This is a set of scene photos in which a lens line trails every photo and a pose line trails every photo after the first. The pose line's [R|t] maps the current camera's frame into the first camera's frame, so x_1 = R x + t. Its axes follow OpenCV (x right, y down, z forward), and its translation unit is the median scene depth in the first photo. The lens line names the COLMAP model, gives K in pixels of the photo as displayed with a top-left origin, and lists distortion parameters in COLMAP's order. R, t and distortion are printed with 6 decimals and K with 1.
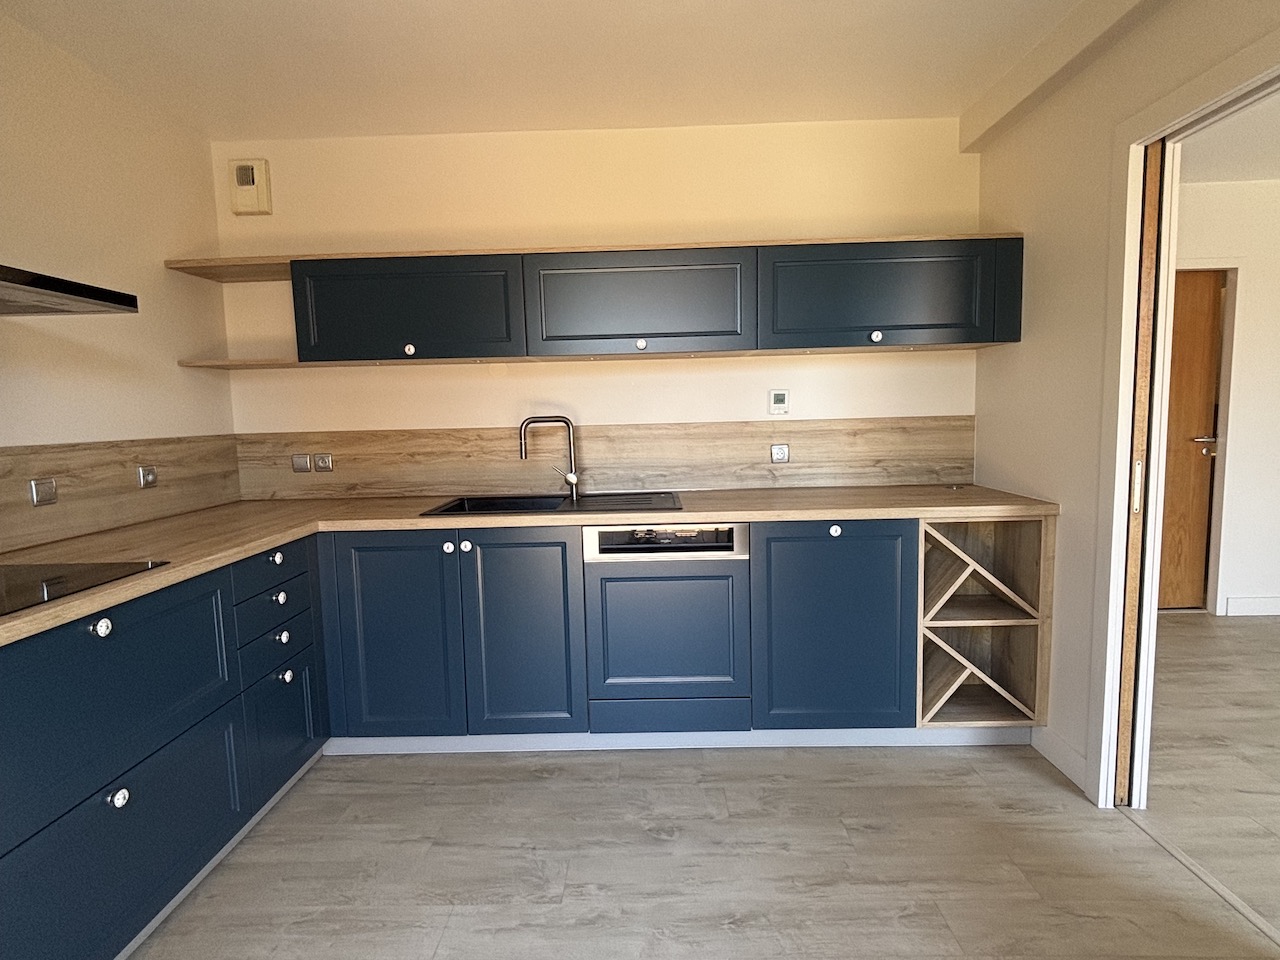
lens RADIAL K [[676.3, 0, 642.2], [0, 676.3, 480.4], [0, 0, 1]] dist [-0.001483, -0.000257]
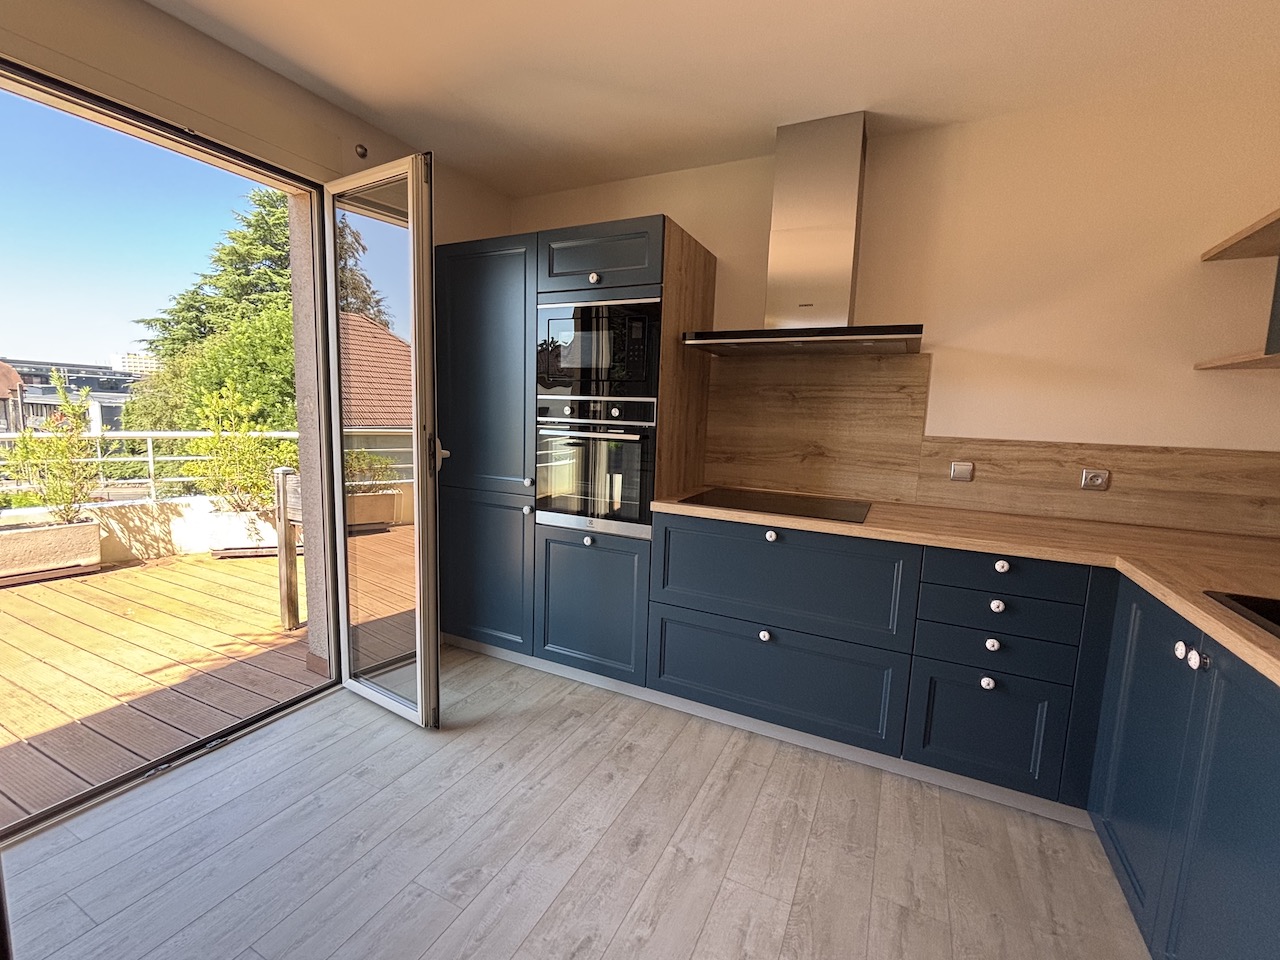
lens RADIAL K [[552.6, 0, 643.8], [0, 552.6, 477.9], [0, 0, 1]] dist [0.000160, -0.000027]
pose [[-0.415087, 0.122392, -0.901511, 0.369400], [-0.116158, 0.975670, 0.185943, -0.094988], [0.902336, 0.181900, -0.390772, 0.772796]]
